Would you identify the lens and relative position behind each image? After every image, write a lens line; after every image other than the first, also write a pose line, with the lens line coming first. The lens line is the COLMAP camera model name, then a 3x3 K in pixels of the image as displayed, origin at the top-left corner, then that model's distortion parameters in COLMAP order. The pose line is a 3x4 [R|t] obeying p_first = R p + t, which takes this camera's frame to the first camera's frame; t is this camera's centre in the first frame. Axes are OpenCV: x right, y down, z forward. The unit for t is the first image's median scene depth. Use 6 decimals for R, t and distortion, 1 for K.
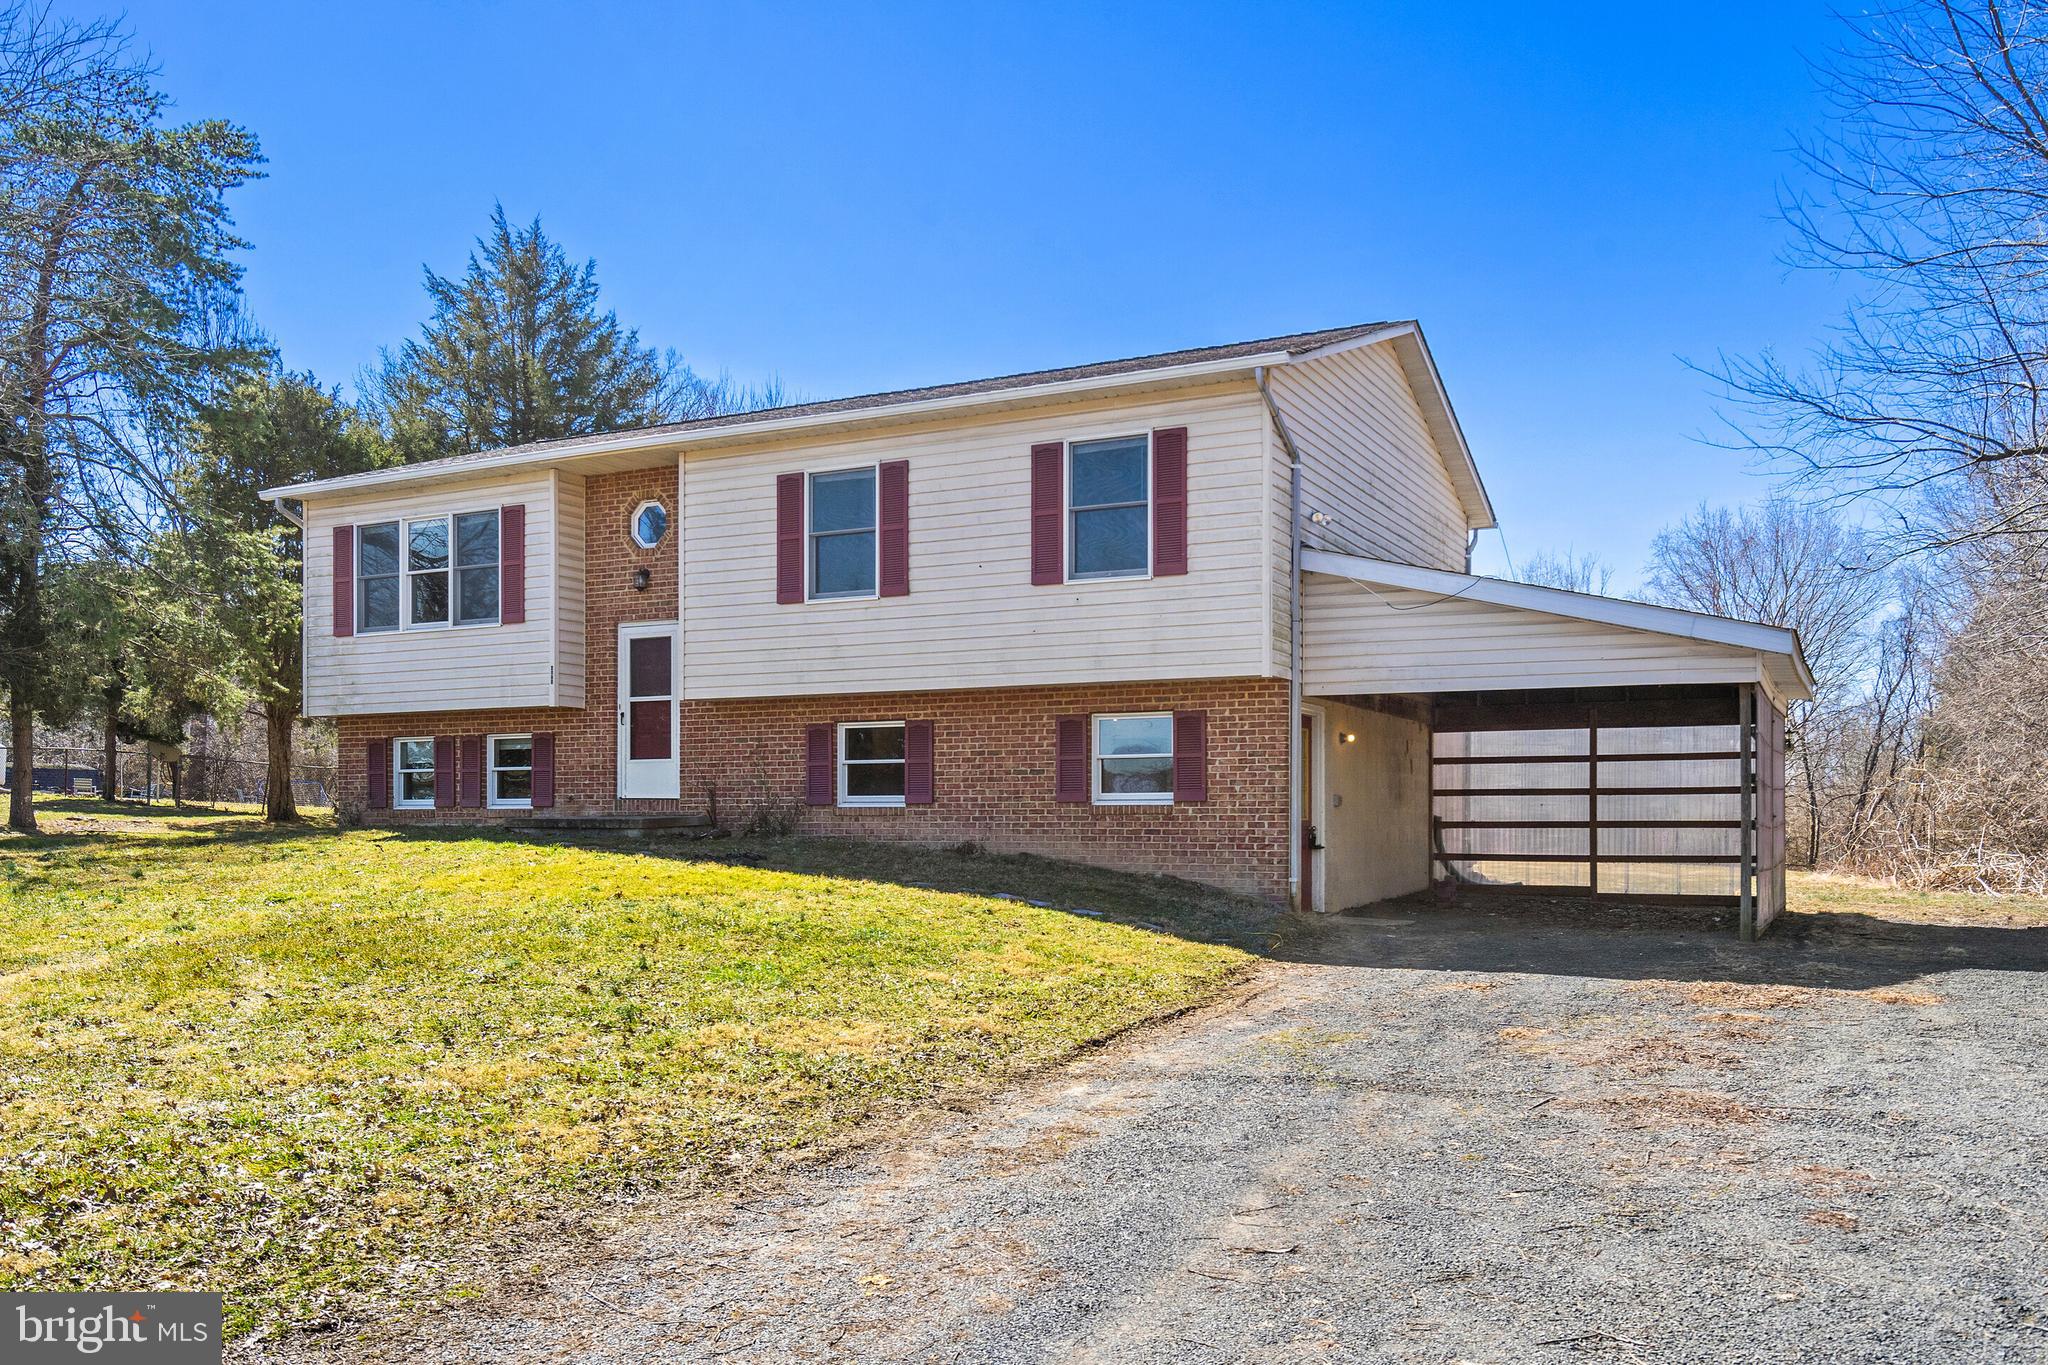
lens RADIAL K [[1532.2, 0, 1024.0], [0, 1532.2, 696.3], [0, 0, 1]] dist [0.023328, -0.012660]
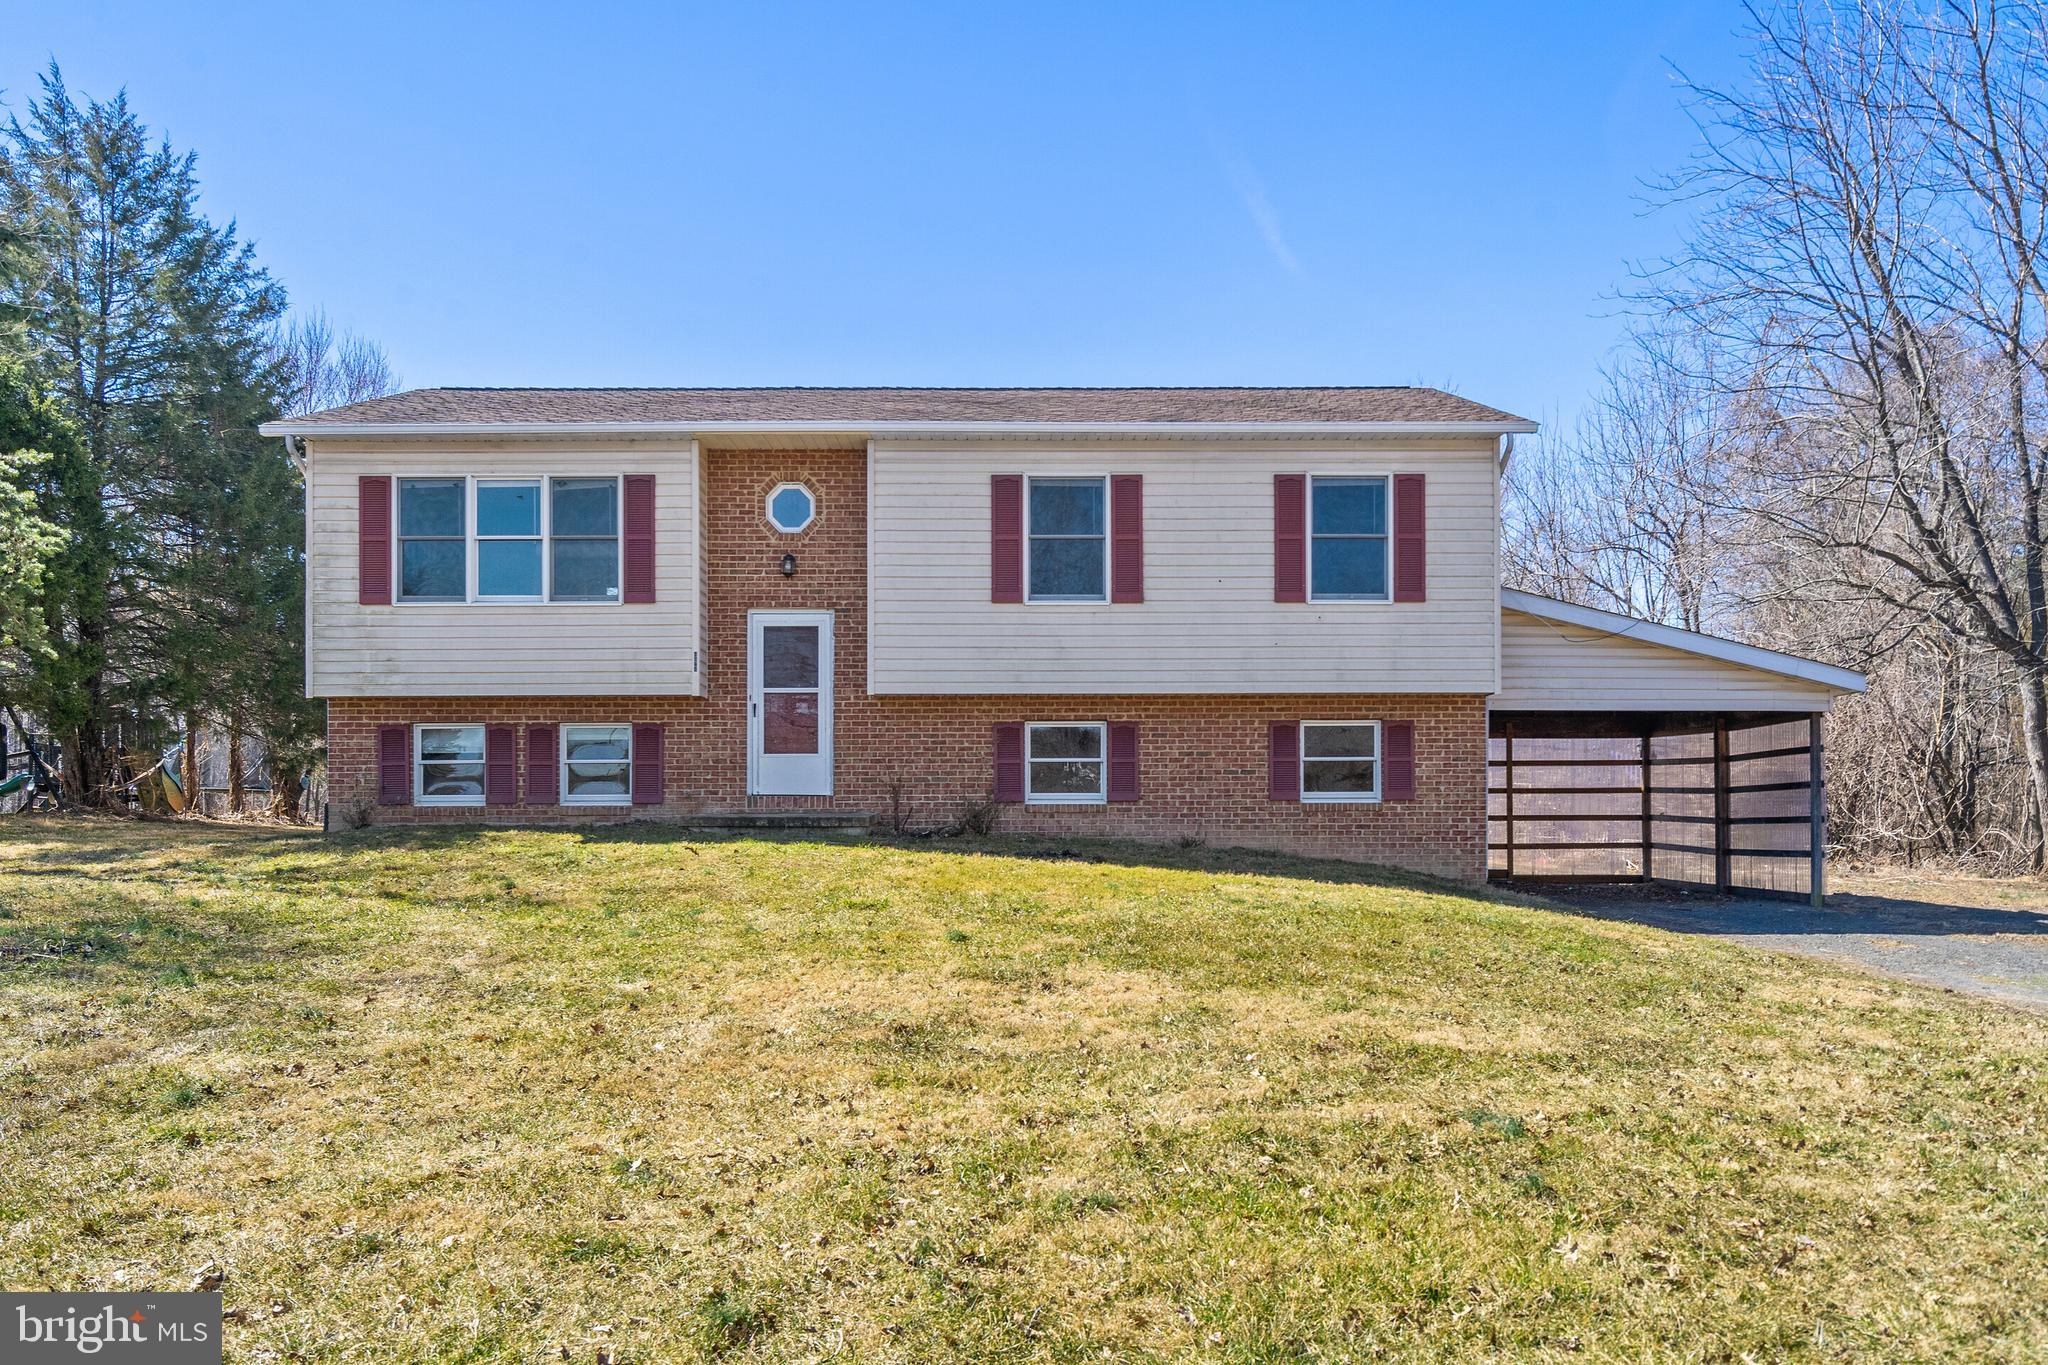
lens RADIAL K [[1591.4, 0, 1024.5], [0, 1591.4, 673.2], [0, 0, 1]] dist [0.001899, -0.009242]
pose [[0.897402, 0.037197, 0.439642, -0.601677], [-0.032327, 0.999305, -0.018561, 0.004914], [-0.440027, 0.002444, 0.897981, 0.052157]]
